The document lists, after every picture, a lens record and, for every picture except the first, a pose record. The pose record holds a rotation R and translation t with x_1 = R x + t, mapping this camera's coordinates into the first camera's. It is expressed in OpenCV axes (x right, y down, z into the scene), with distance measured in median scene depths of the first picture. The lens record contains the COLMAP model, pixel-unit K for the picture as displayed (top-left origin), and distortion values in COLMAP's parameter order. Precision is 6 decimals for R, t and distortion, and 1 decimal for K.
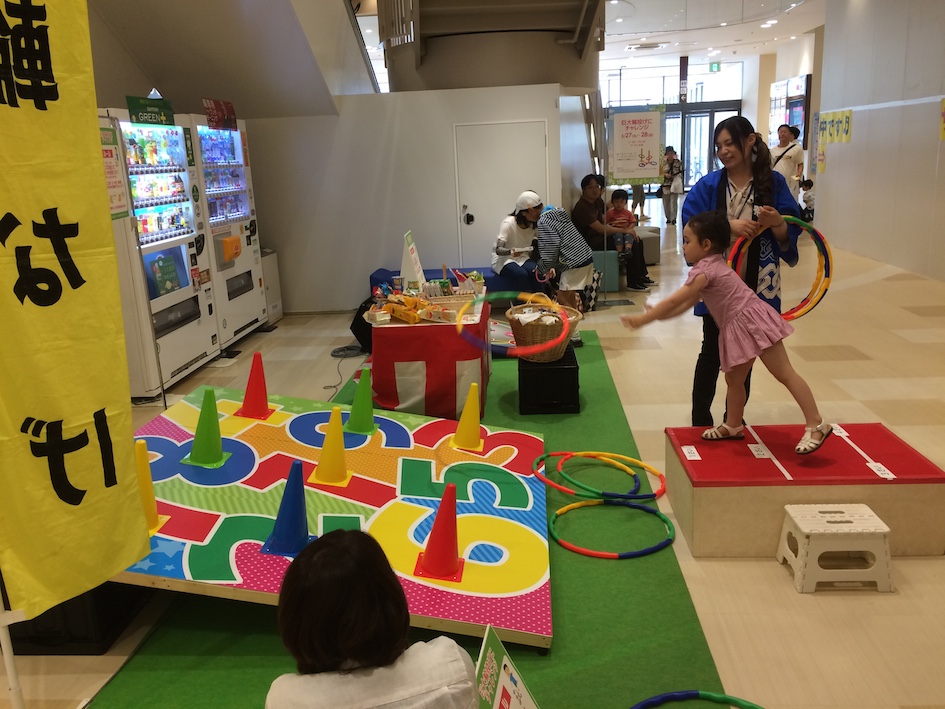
lens RADIAL K [[805.3, 0, 472.5], [0, 805.3, 354.5], [0, 0, 1]] dist [-0.009414, -0.008652]
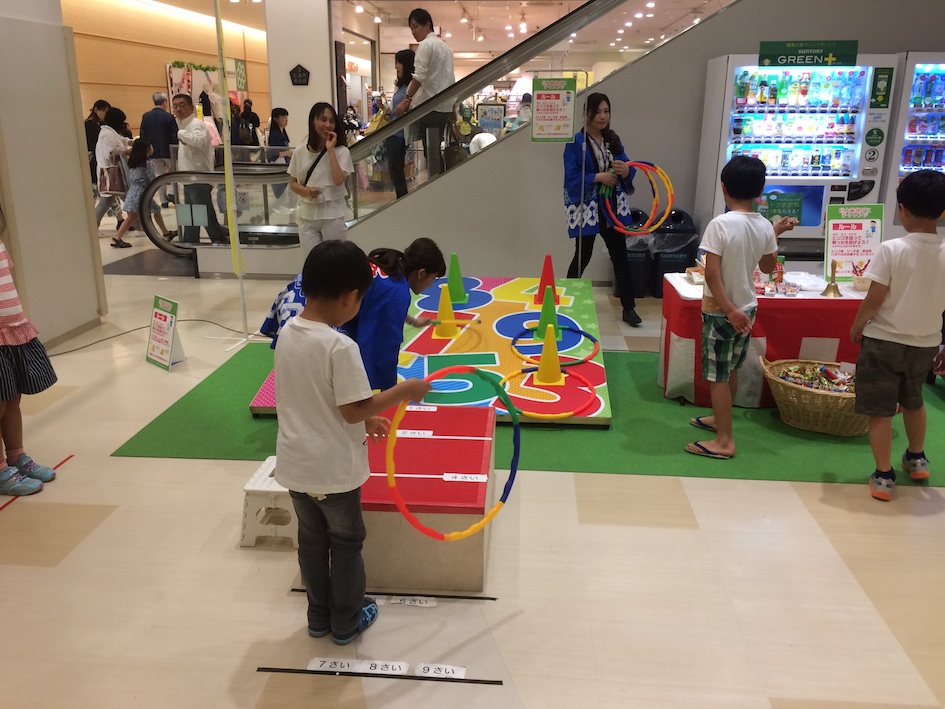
lens RADIAL K [[805.3, 0, 472.5], [0, 805.3, 354.5], [0, 0, 1]] dist [-0.009414, -0.008652]
pose [[-0.006036, 0.338676, -0.940884, 0.723242], [-0.244325, 0.911885, 0.329805, -0.180895], [0.969675, 0.231872, 0.077242, 0.579050]]
